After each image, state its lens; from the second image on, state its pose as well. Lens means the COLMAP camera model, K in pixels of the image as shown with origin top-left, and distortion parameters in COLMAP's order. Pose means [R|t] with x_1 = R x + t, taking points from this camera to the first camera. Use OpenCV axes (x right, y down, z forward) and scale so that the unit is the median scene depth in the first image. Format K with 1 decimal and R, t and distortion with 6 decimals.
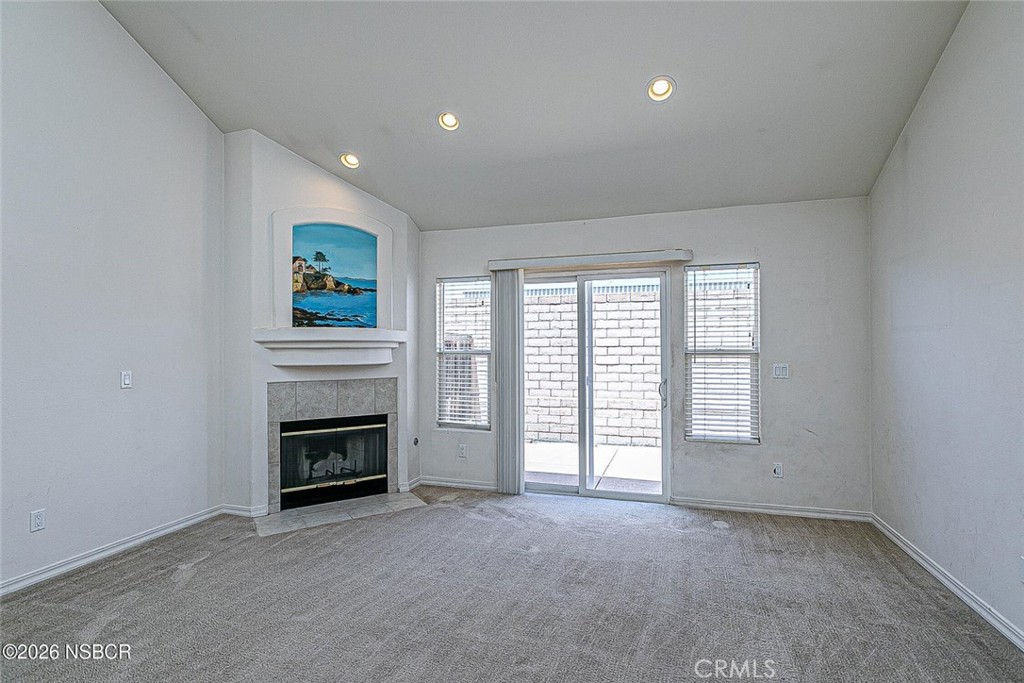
lens RADIAL K [[478.2, 0, 520.1], [0, 478.2, 343.0], [0, 0, 1]] dist [-0.010025, 0.000489]
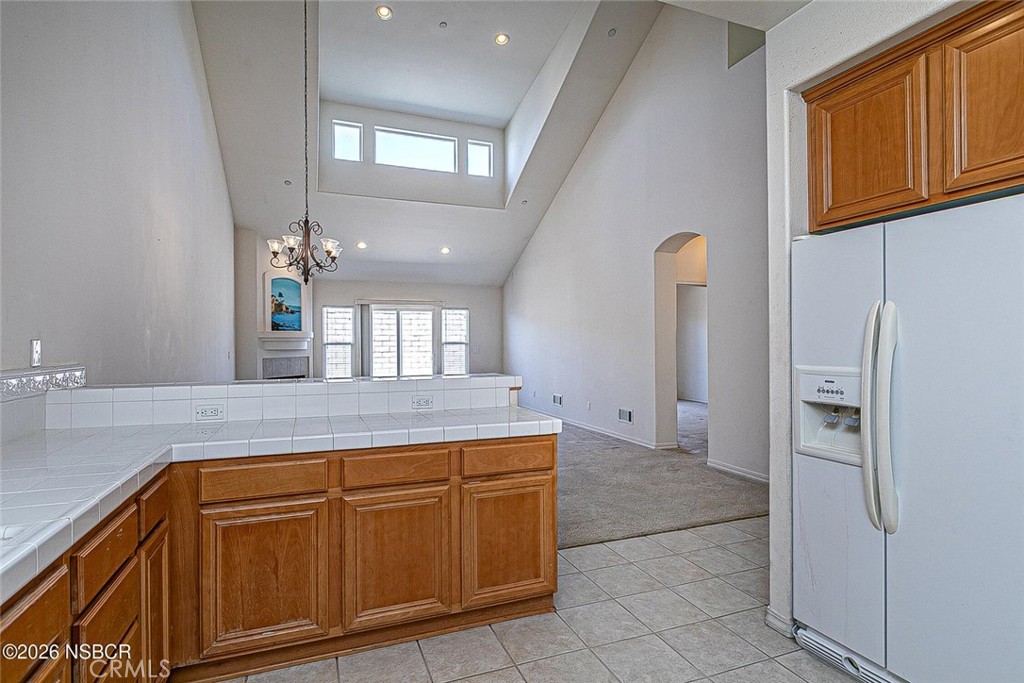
lens RADIAL K [[530.5, 0, 512.0], [0, 530.5, 341.6], [0, 0, 1]] dist [-0.004723, -0.001047]
pose [[0.782850, 0.000393, 0.622210, -1.033641], [-0.004632, 0.999976, 0.005196, -0.003203], [-0.622193, -0.006950, 0.782833, -1.313199]]
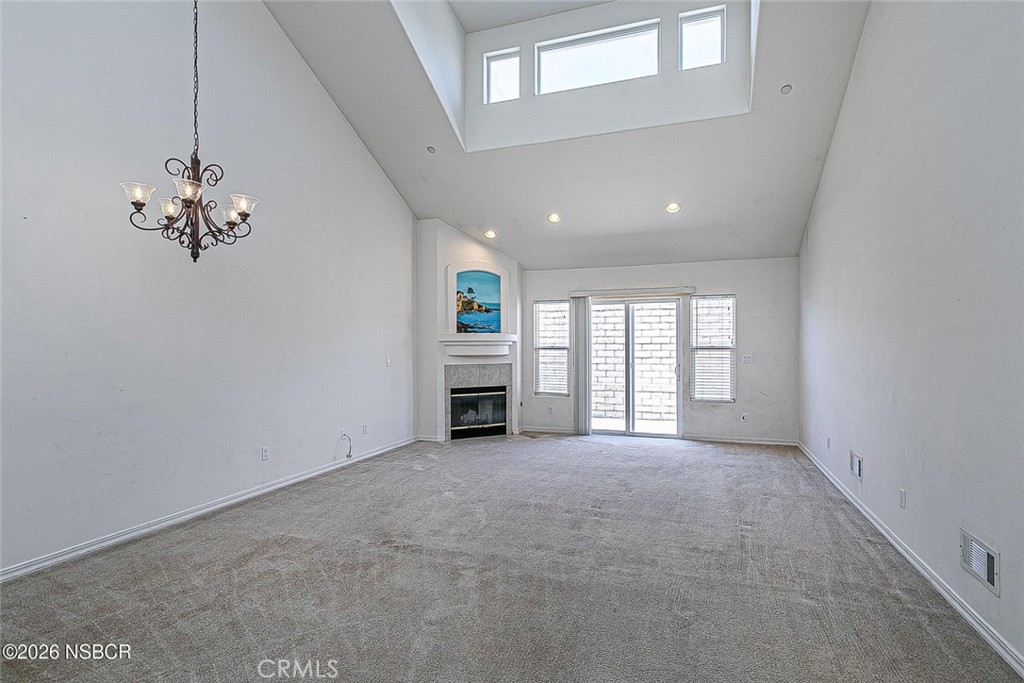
lens RADIAL K [[530.5, 0, 512.3], [0, 530.5, 345.1], [0, 0, 1]] dist [-0.004723, -0.001047]
pose [[0.998572, 0.001238, -0.053408, -0.172736], [-0.000557, 0.999918, 0.012762, -0.013485], [0.053420, -0.012714, 0.998491, -0.852644]]
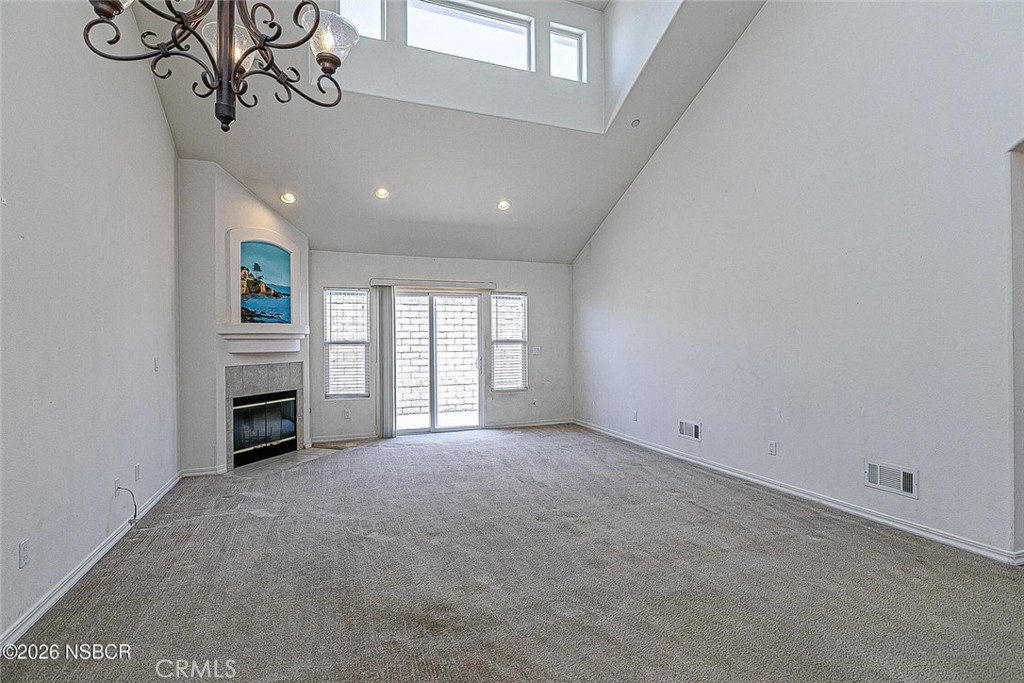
lens RADIAL K [[498.6, 0, 512.7], [0, 498.6, 341.1], [0, 0, 1]] dist [-0.002824, -0.000488]
pose [[0.779238, -0.002760, 0.626721, -0.720147], [-0.003201, 0.999960, 0.008383, 0.002455], [-0.626719, -0.008539, 0.779198, -0.462872]]
